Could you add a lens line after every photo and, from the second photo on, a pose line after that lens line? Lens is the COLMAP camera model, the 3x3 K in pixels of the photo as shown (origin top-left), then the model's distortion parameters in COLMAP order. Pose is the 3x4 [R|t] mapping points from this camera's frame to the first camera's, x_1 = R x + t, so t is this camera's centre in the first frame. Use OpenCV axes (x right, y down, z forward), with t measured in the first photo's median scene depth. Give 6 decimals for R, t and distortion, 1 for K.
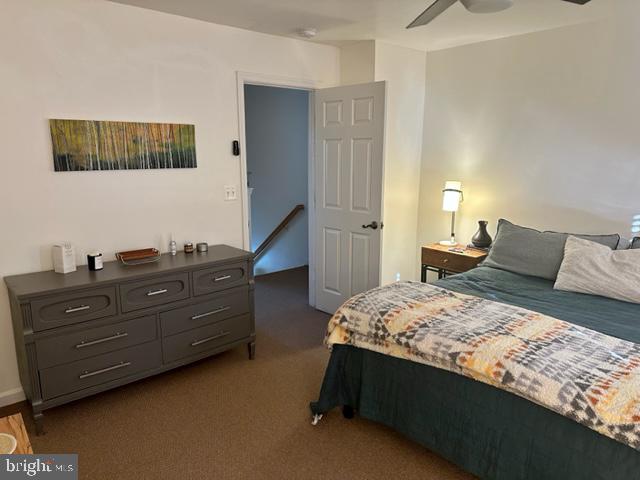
lens RADIAL K [[438.7, 0, 319.2], [0, 438.7, 234.3], [0, 0, 1]] dist [0.081561, -0.119280]
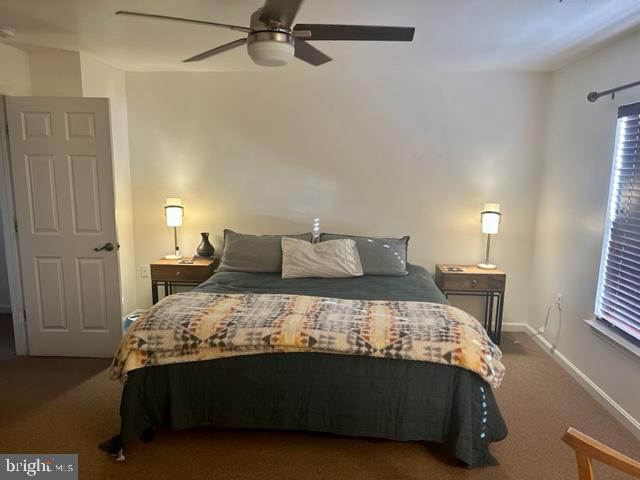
lens RADIAL K [[438.7, 0, 319.2], [0, 438.7, 234.3], [0, 0, 1]] dist [0.081561, -0.119280]
pose [[0.707518, -0.092446, 0.700623, -0.337939], [0.117417, 0.993005, 0.012452, -0.010093], [-0.696873, 0.073455, 0.713423, 0.005643]]
